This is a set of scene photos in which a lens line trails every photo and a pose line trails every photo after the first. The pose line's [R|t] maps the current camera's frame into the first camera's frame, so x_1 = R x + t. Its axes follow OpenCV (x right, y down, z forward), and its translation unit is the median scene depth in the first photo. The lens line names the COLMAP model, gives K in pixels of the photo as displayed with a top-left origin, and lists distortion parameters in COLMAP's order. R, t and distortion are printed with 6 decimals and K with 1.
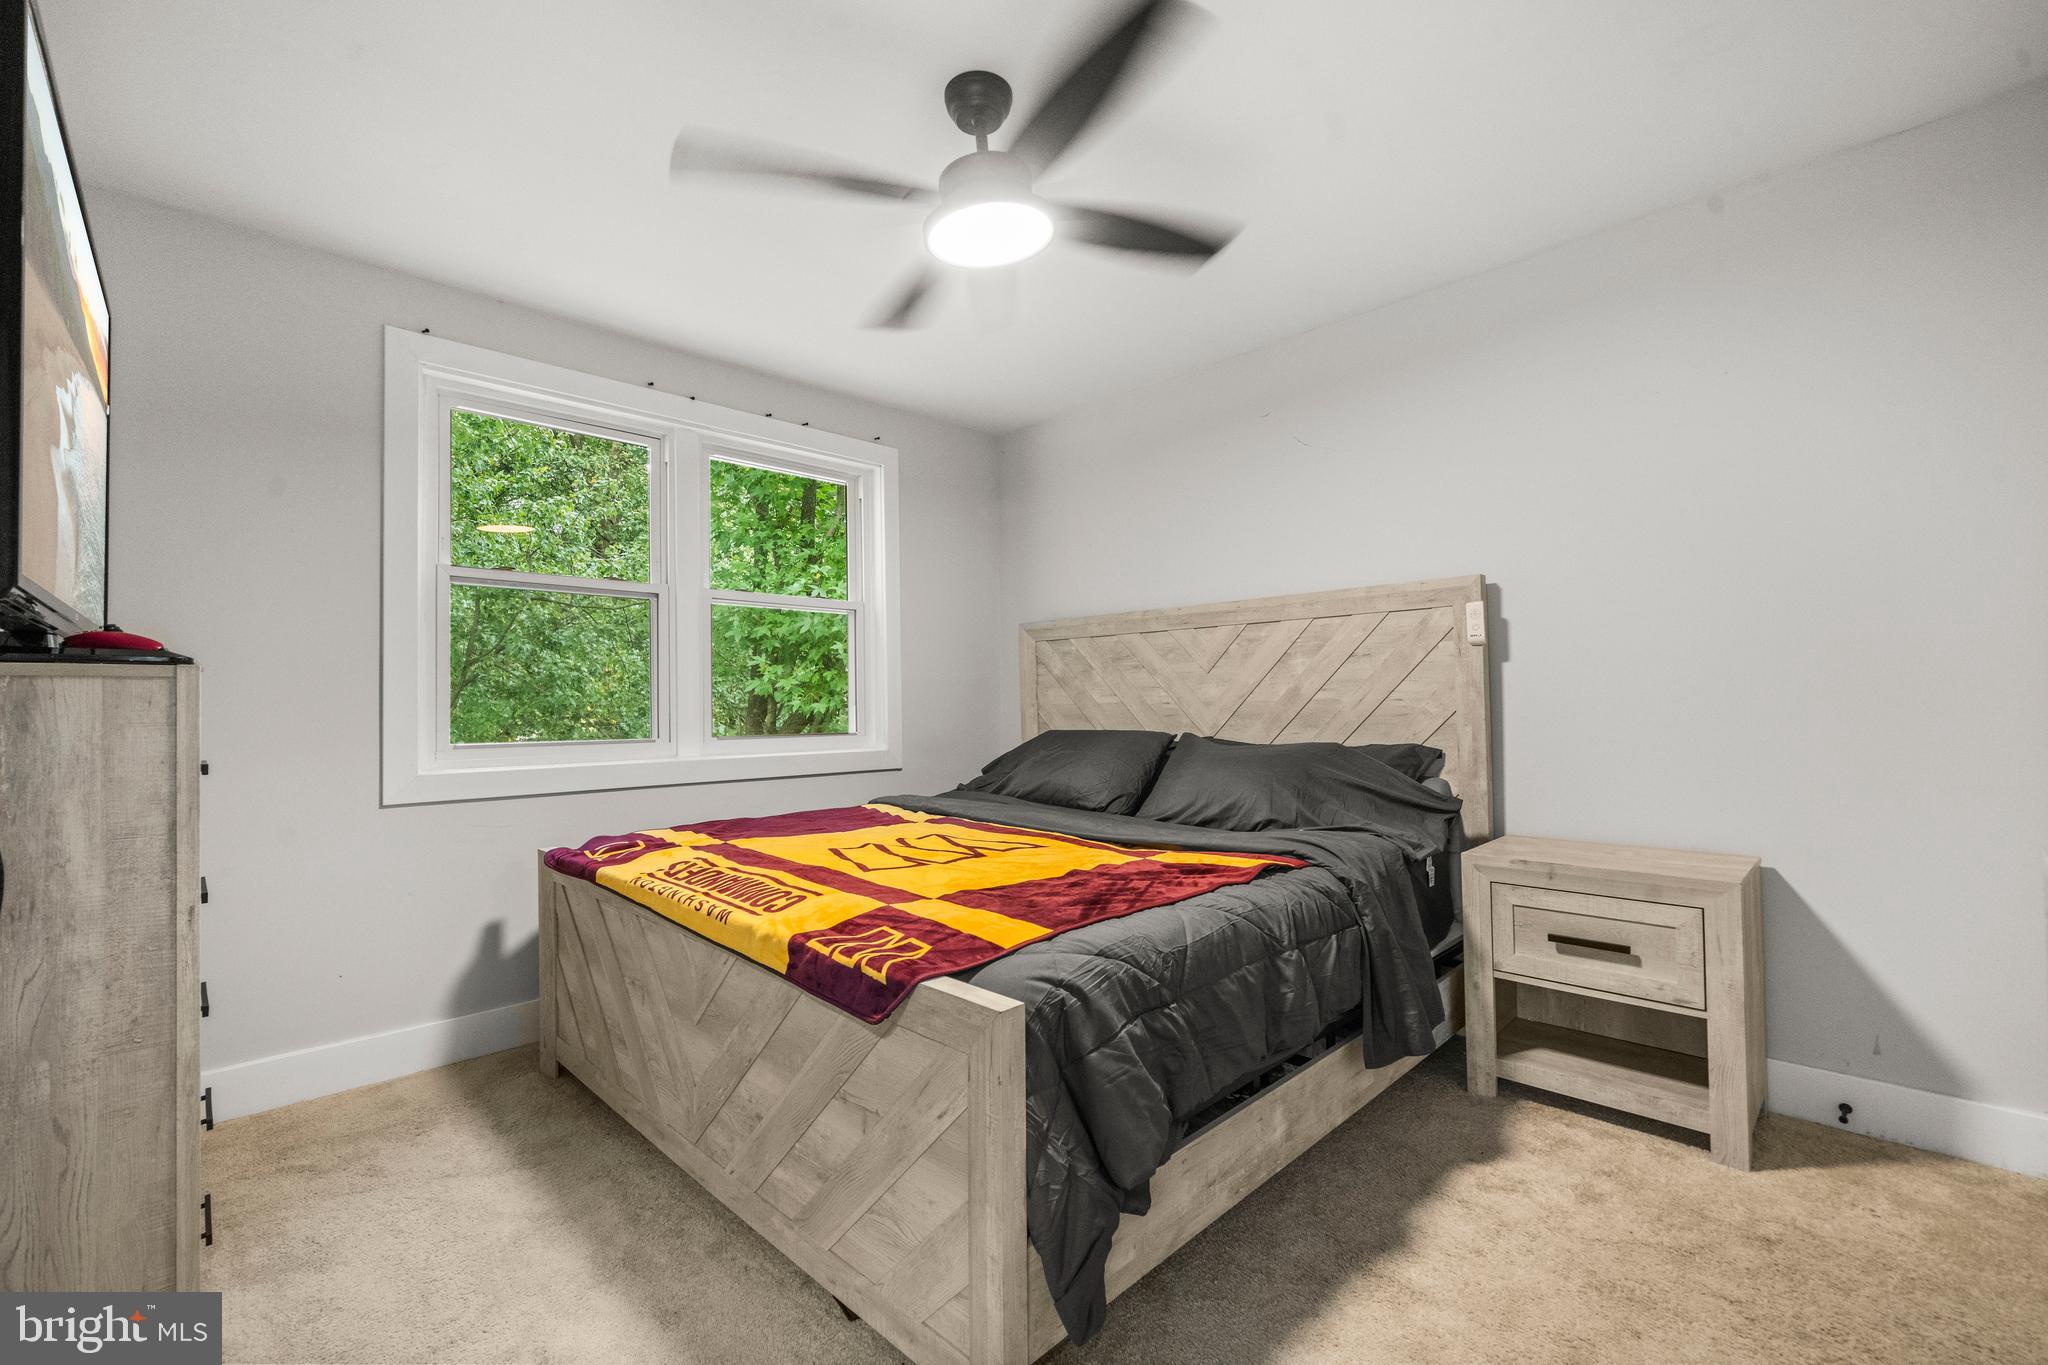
lens RADIAL K [[874.0, 0, 999.0], [0, 874.0, 686.0], [0, 0, 1]] dist [-0.001017, -0.000041]
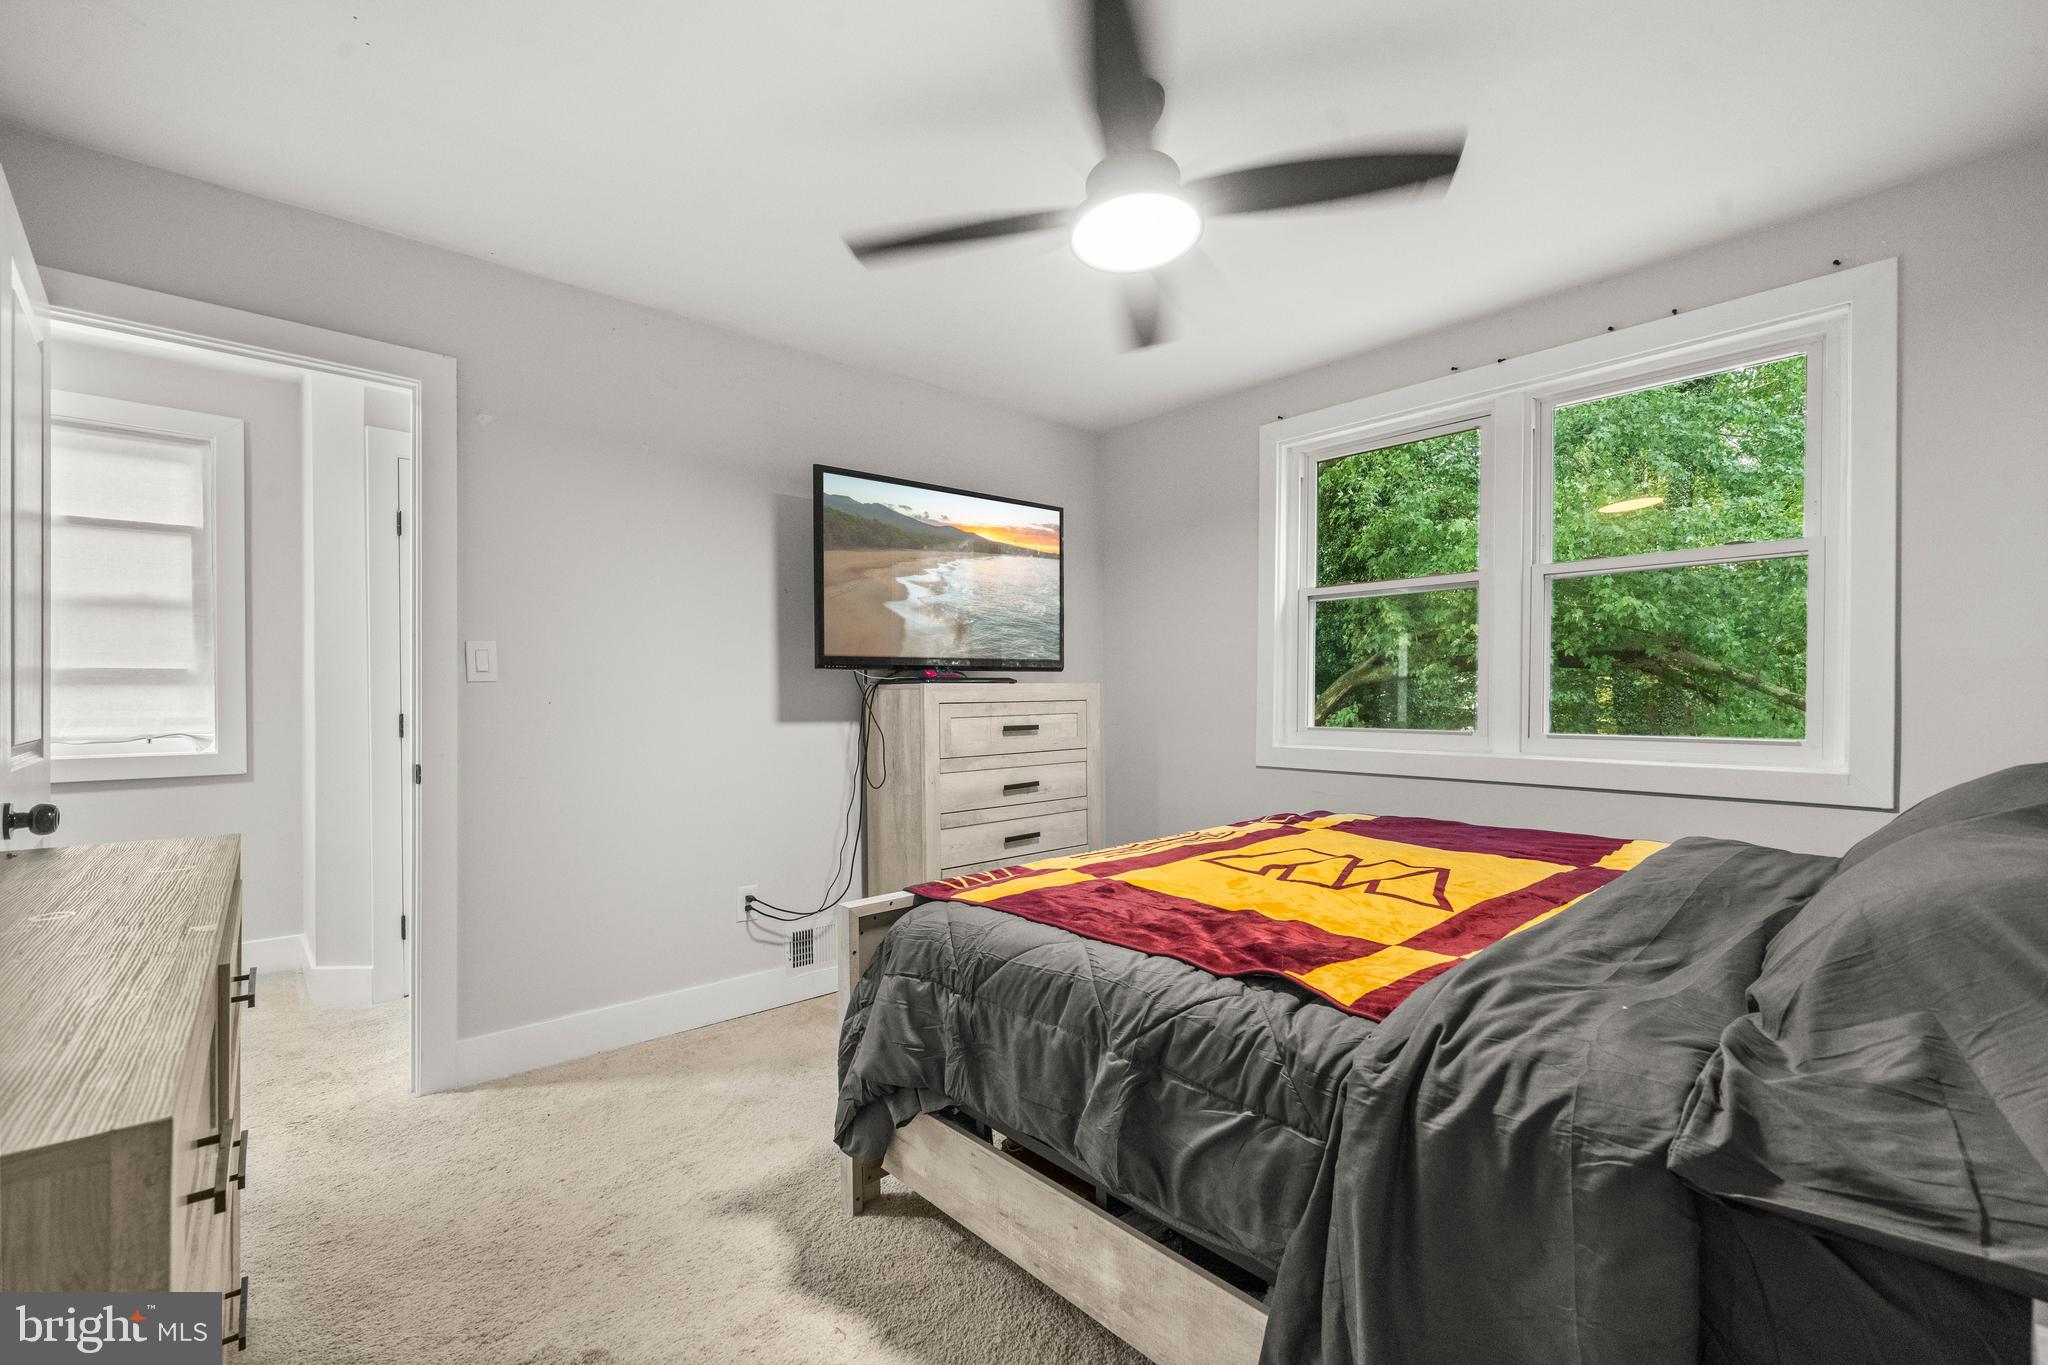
lens RADIAL K [[870.1, 0, 1023.9], [0, 870.1, 695.9], [0, 0, 1]] dist [-0.000929, -0.000050]
pose [[-0.039860, 0.013144, -0.999119, 0.581863], [0.020039, 0.999723, 0.012352, 0.000555], [0.999004, -0.019529, -0.040112, 0.531960]]
